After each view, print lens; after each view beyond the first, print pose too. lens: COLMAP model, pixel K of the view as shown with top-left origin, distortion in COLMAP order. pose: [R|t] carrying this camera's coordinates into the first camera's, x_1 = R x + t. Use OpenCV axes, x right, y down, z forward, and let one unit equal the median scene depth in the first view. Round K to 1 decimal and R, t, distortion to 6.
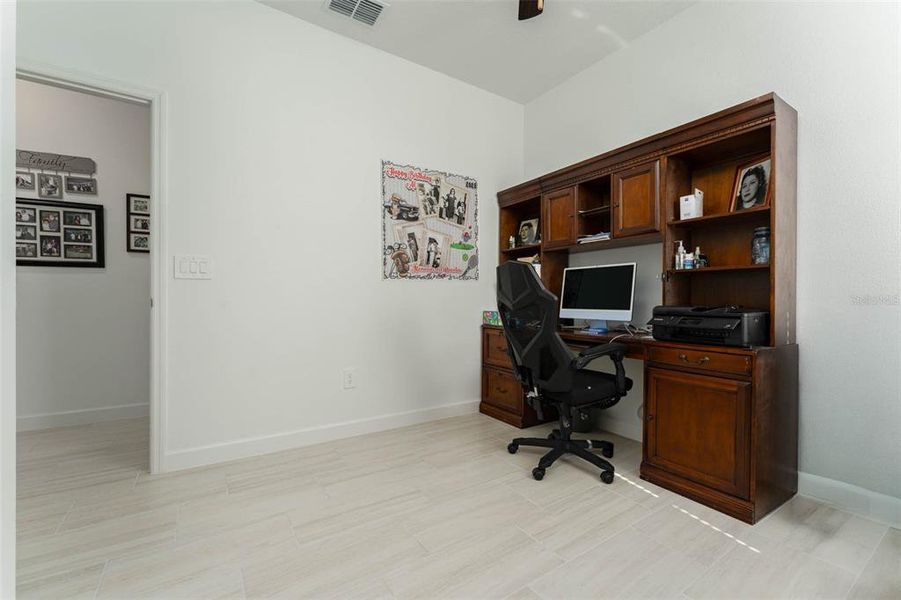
lens RADIAL K [[367.7, 0, 454.1], [0, 367.7, 297.3], [0, 0, 1]] dist [-0.000073, -0.000012]
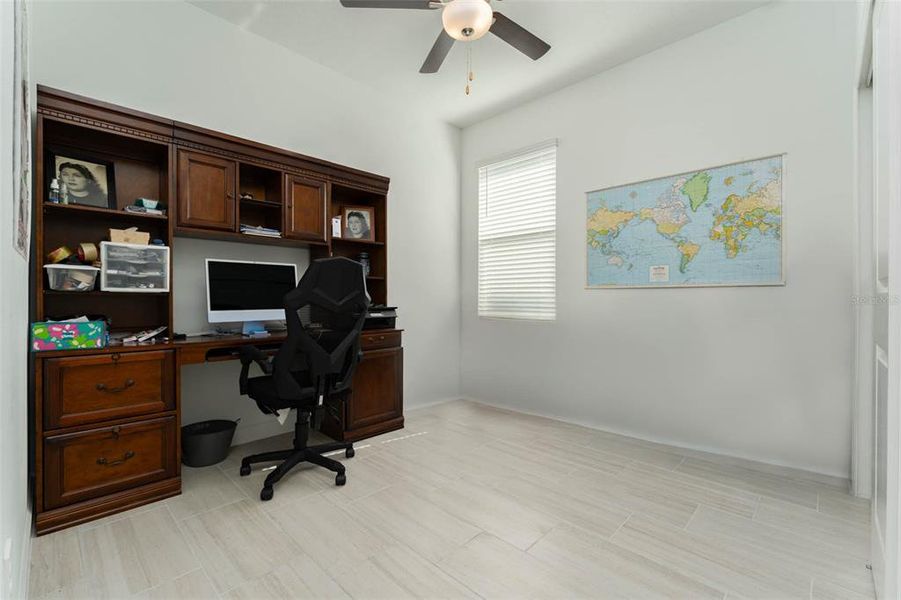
lens RADIAL K [[367.7, 0, 454.1], [0, 367.7, 297.3], [0, 0, 1]] dist [-0.000073, -0.000012]
pose [[-0.176759, 0.003187, 0.984249, -0.635481], [-0.002766, 0.999989, -0.003735, 0.004672], [-0.984250, -0.003383, -0.176748, 0.721695]]
